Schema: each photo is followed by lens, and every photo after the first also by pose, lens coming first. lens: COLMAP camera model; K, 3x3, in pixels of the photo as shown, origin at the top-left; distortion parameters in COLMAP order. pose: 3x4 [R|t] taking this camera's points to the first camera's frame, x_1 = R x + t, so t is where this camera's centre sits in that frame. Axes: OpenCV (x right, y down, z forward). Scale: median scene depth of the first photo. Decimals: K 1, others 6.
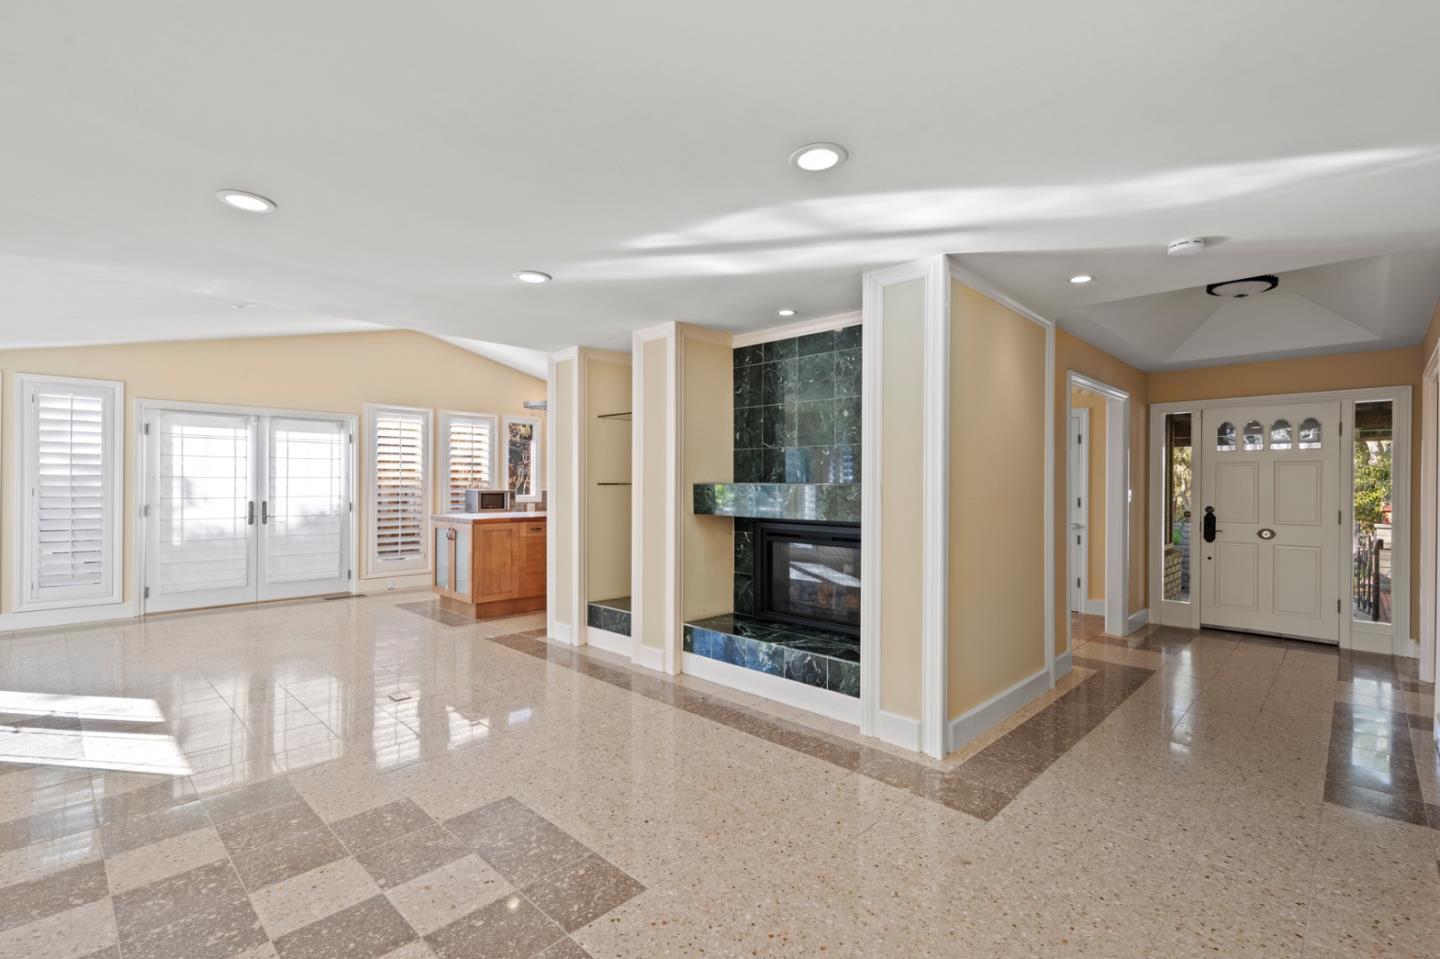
lens RADIAL K [[675.1, 0, 721.6], [0, 675.1, 486.4], [0, 0, 1]] dist [0.014525, -0.000642]
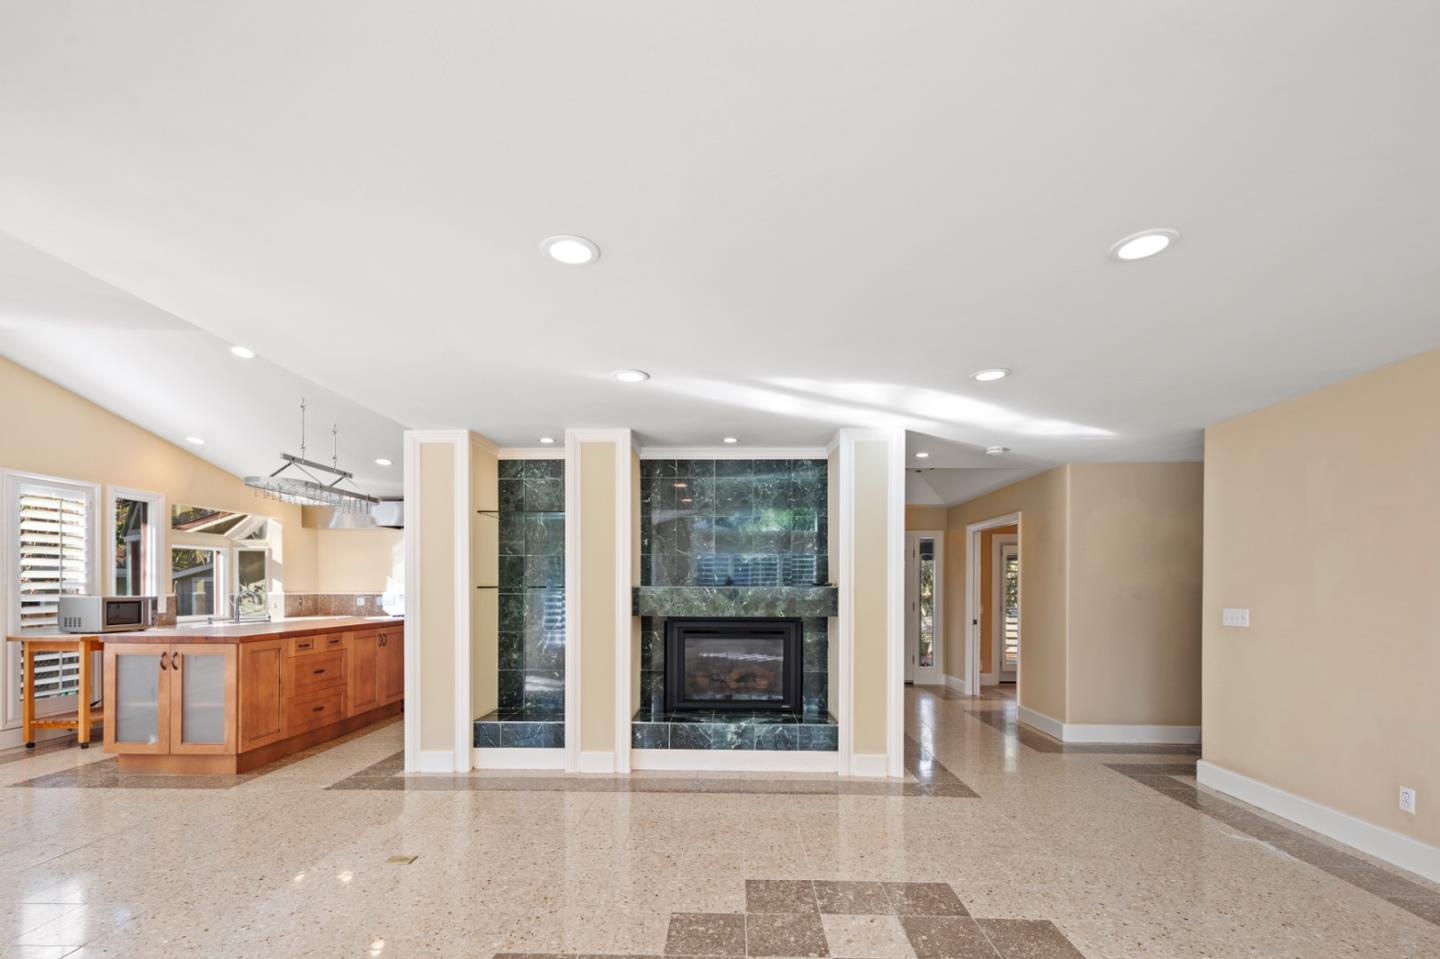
lens RADIAL K [[675.1, 0, 714.9], [0, 675.1, 592.4], [0, 0, 1]] dist [0.014525, -0.000642]
pose [[0.716523, -0.006130, 0.697536, -0.640983], [0.003170, 0.999980, 0.005532, -0.000931], [-0.697556, -0.001753, 0.716528, 0.159316]]
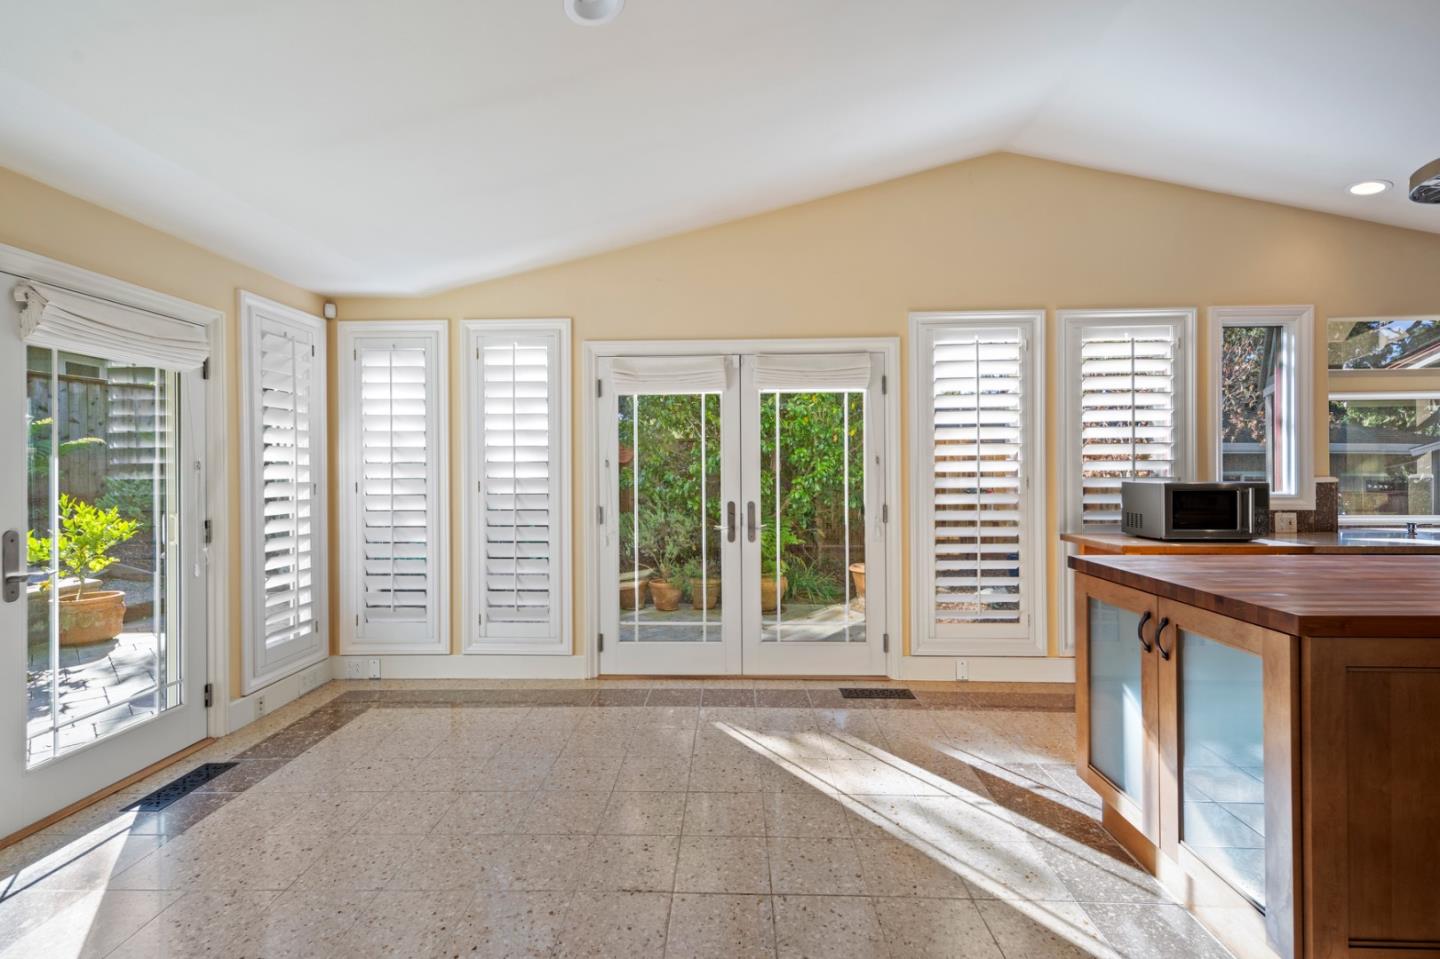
lens RADIAL K [[619.2, 0, 716.8], [0, 619.2, 468.2], [0, 0, 1]] dist [-0.000224, 0.000442]
pose [[0.684174, -0.012228, -0.729216, -0.439424], [0.007569, 0.999925, -0.009666, -0.002912], [0.729279, 0.001094, 0.684215, 0.878338]]
